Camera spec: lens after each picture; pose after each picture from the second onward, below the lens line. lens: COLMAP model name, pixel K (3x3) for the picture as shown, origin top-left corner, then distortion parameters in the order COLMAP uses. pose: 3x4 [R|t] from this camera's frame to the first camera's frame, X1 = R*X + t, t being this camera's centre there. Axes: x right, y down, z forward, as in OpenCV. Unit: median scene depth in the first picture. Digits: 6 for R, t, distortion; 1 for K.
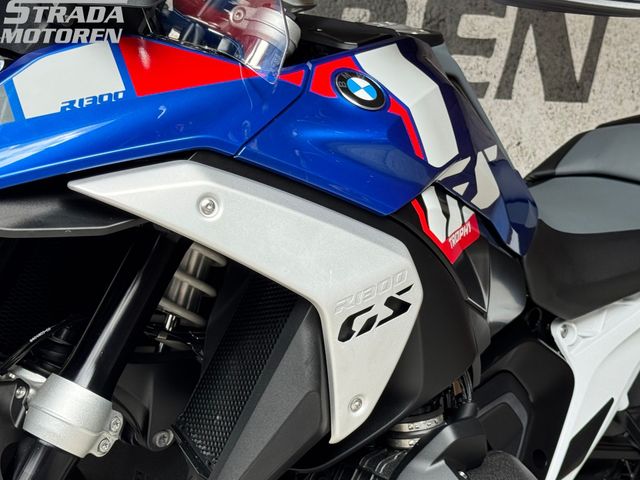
lens RADIAL K [[1312.7, 0, 320.0], [0, 1312.7, 240.0], [0, 0, 1]] dist [0.117516, 0.161511]
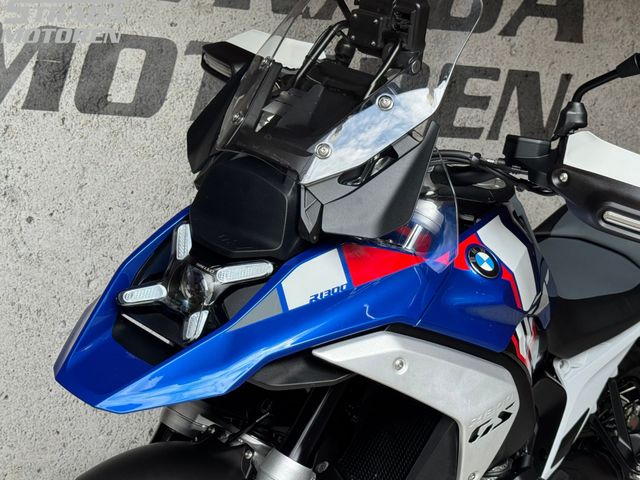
lens RADIAL K [[995.9, 0, 320.0], [0, 995.9, 240.0], [0, 0, 1]] dist [0.062070, 0.082874]
pose [[0.996852, 0.051380, 0.060384, -0.157784], [-0.058333, 0.991097, 0.119685, -0.186994], [-0.053697, -0.122830, 0.990974, -0.067731]]
